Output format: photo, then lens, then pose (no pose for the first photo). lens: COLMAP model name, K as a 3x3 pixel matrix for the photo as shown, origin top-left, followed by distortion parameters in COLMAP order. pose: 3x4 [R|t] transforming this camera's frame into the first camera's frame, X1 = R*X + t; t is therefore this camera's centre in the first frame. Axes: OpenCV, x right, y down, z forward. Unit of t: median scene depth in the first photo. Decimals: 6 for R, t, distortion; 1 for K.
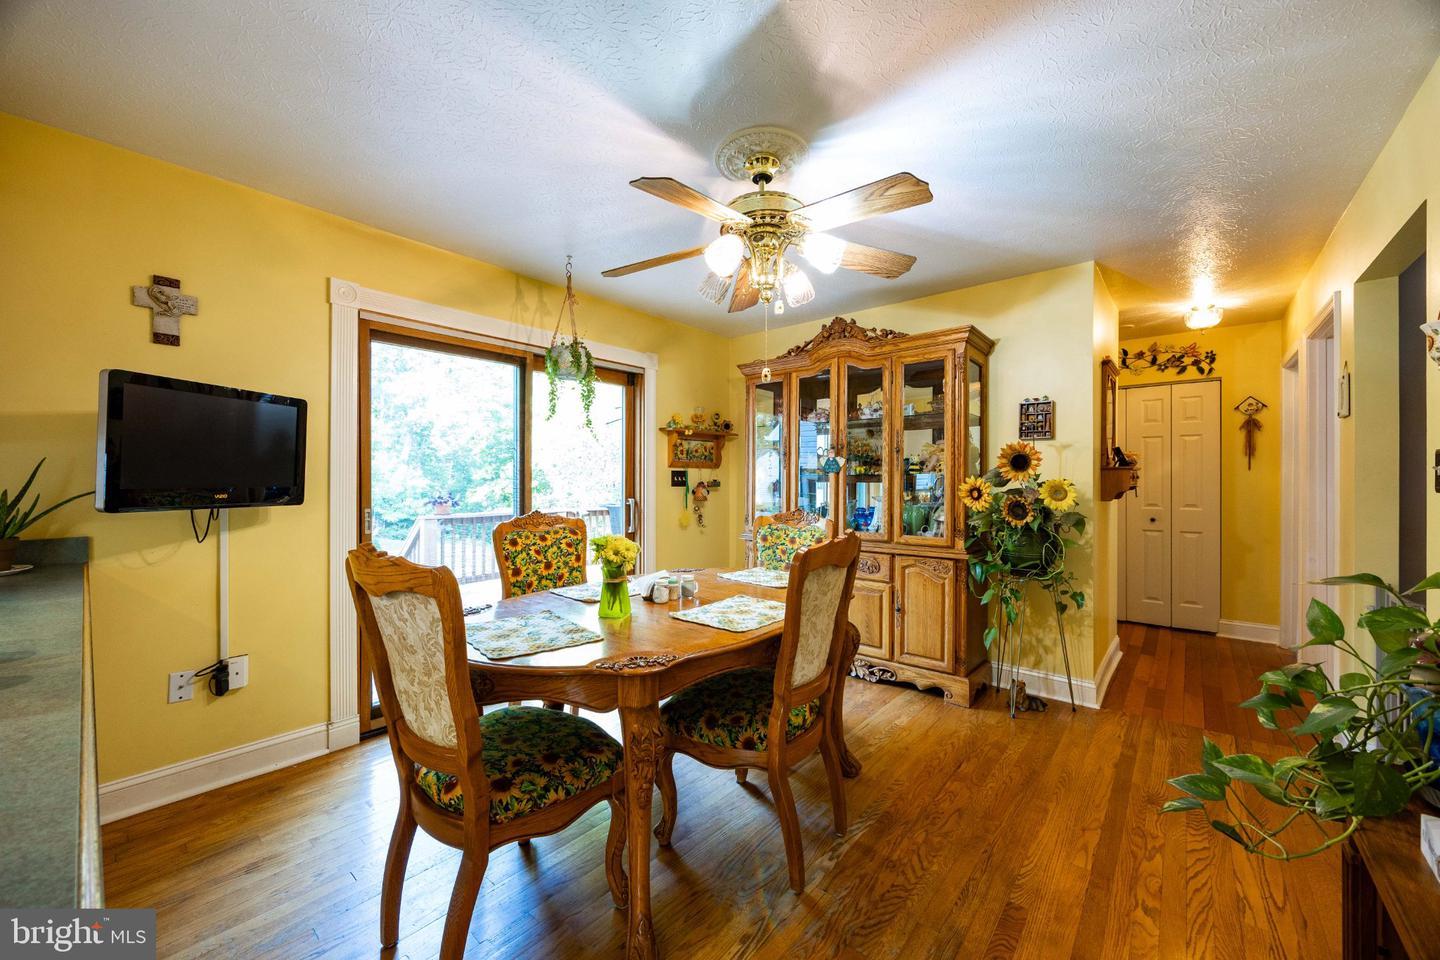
lens RADIAL K [[548.1, 0, 724.2], [0, 548.1, 482.8], [0, 0, 1]] dist [-0.002598, 0.000241]
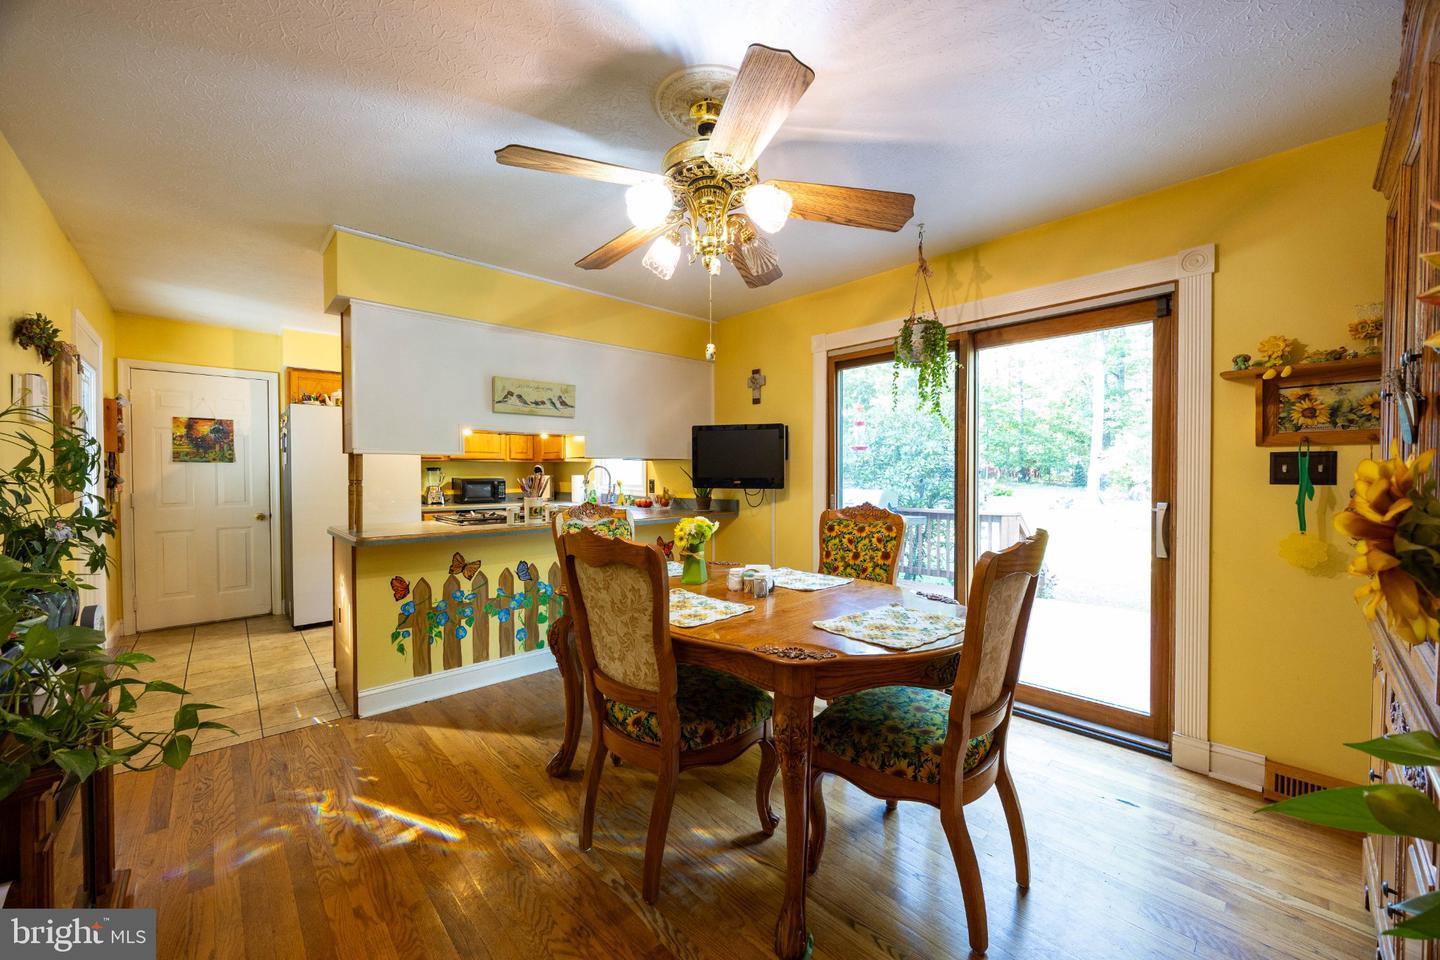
lens RADIAL K [[548.1, 0, 720.5], [0, 548.1, 479.0], [0, 0, 1]] dist [-0.002598, 0.000241]
pose [[-0.123314, 0.012341, -0.992291, 0.630798], [0.000713, 0.999924, 0.012347, -0.005963], [0.992367, 0.000815, -0.123313, 0.749222]]
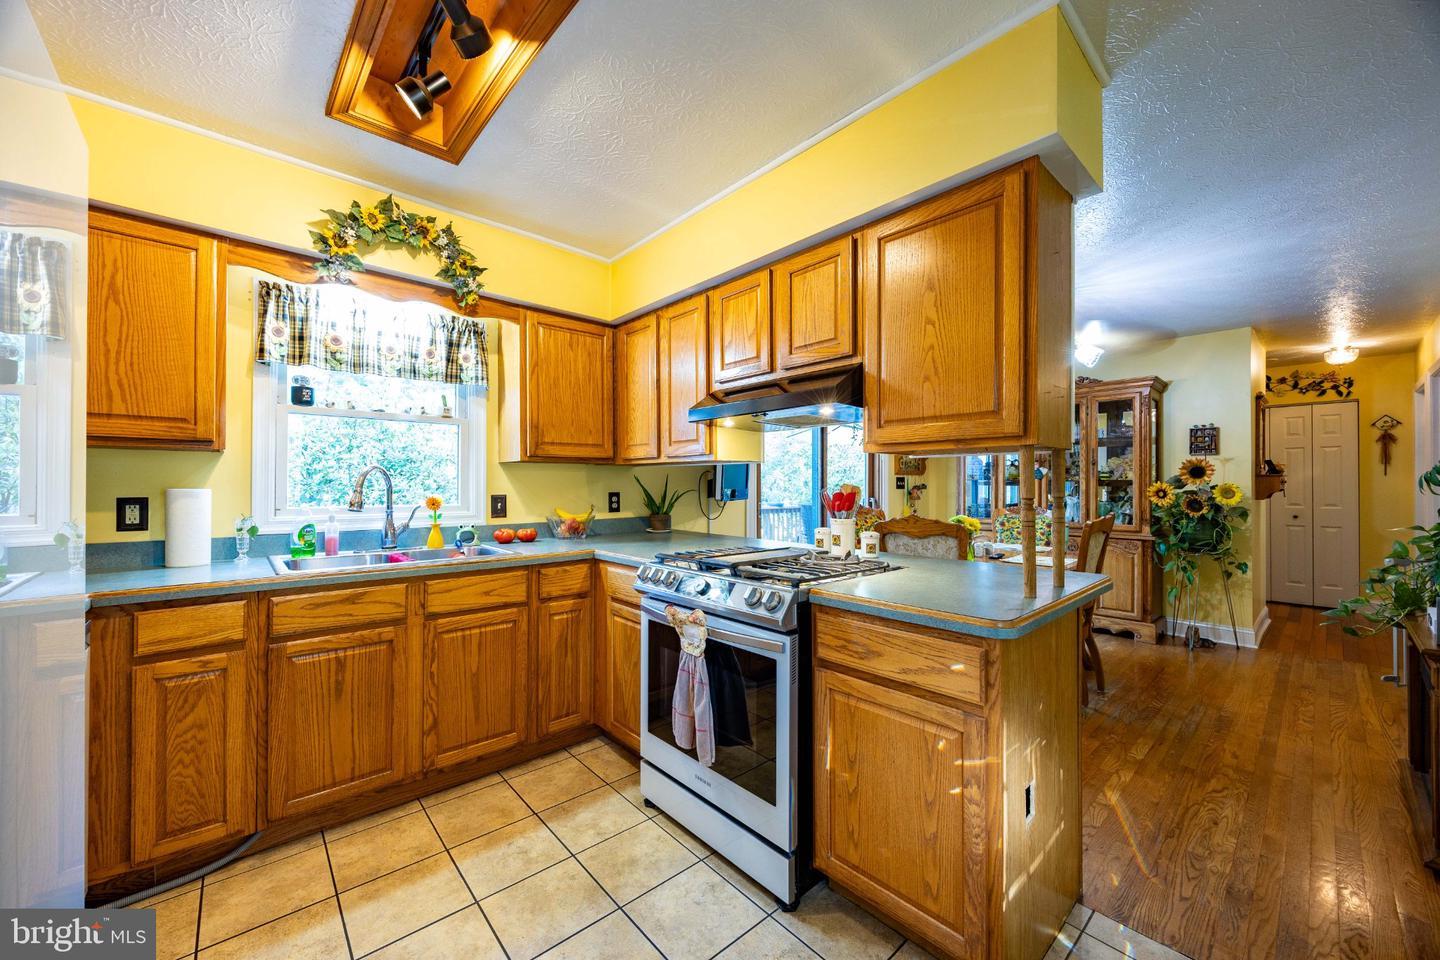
lens RADIAL K [[548.1, 0, 726.3], [0, 548.1, 481.8], [0, 0, 1]] dist [-0.002598, 0.000241]
pose [[0.991618, -0.000843, -0.129201, -0.452765], [0.000015, 0.999979, -0.006407, -0.002291], [0.129204, 0.006352, 0.991598, -0.530489]]
